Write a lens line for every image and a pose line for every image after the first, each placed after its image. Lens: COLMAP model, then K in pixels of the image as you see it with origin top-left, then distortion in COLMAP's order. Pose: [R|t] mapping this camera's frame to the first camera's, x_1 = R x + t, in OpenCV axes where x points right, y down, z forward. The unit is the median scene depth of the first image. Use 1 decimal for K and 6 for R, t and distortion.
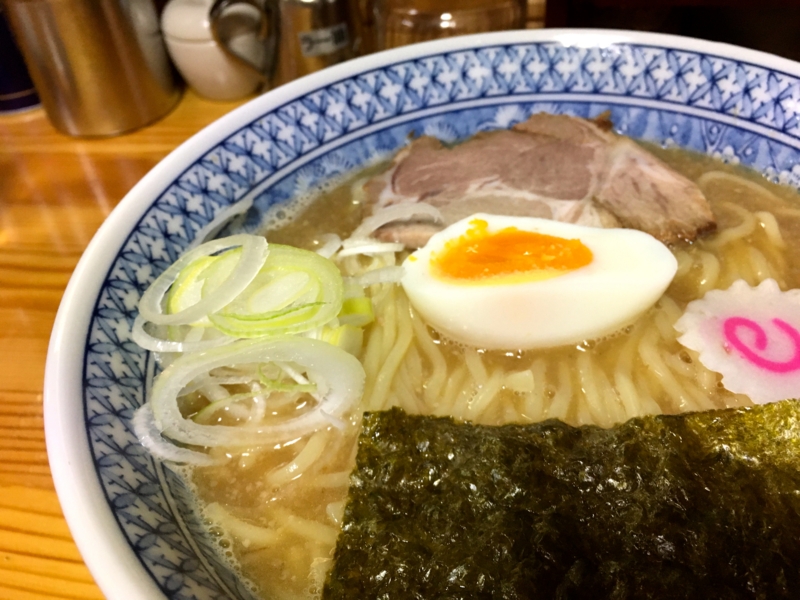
lens RADIAL K [[689.0, 0, 400.5], [0, 689.0, 300.5], [0, 0, 1]] dist [0.042734, -0.064005]
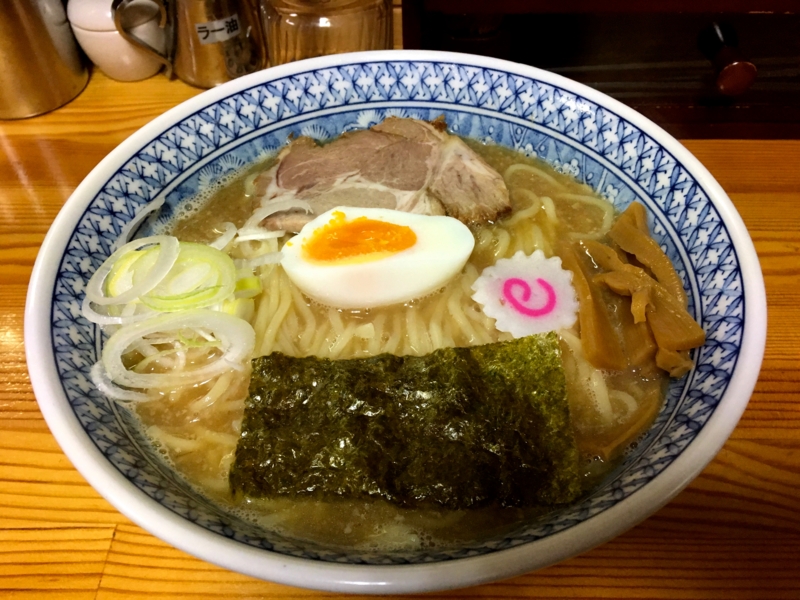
lens RADIAL K [[689.0, 0, 398.9], [0, 689.0, 300.3], [0, 0, 1]] dist [0.042734, -0.064005]
pose [[0.993478, -0.048808, 0.103048, 0.086555], [0.038487, 0.994255, 0.099876, -0.078008], [-0.107331, -0.095259, 0.989649, -0.382860]]
